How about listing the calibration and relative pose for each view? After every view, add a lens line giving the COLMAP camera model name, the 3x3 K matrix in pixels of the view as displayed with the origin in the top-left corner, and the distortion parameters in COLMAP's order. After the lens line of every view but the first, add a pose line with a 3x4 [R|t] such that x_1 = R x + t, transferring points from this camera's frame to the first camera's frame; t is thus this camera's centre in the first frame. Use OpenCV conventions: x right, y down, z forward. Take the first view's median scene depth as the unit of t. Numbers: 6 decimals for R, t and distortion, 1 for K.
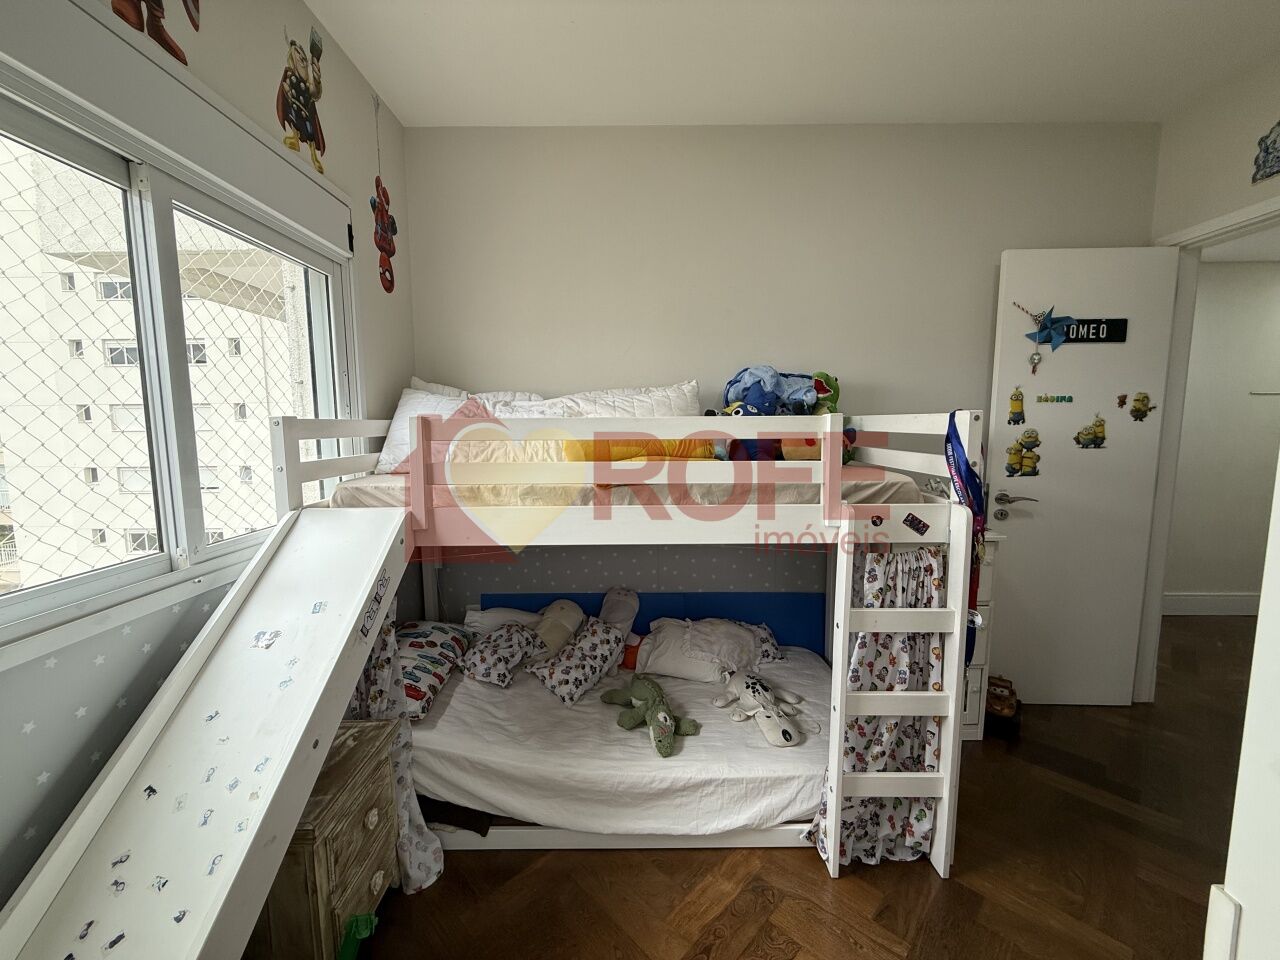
lens RADIAL K [[509.7, 0, 635.2], [0, 509.7, 476.3], [0, 0, 1]] dist [-0.000756, -0.000093]
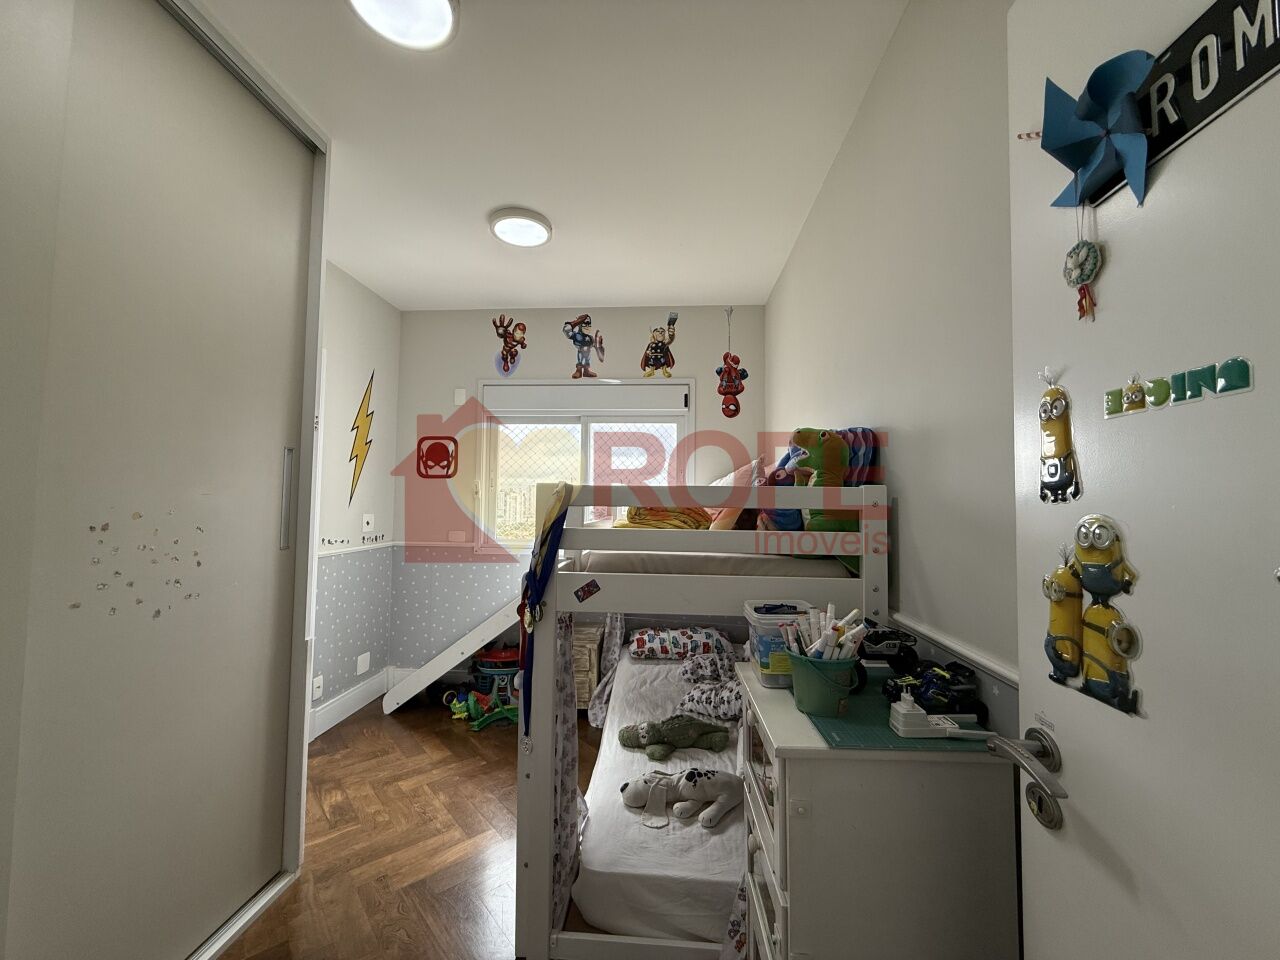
lens RADIAL K [[509.7, 0, 635.2], [0, 509.7, 476.3], [0, 0, 1]] dist [-0.000756, -0.000093]
pose [[-0.066621, -0.045383, -0.996746, 1.053918], [-0.113123, 0.992868, -0.037645, -0.077569], [0.991345, 0.110247, -0.071279, 0.778845]]
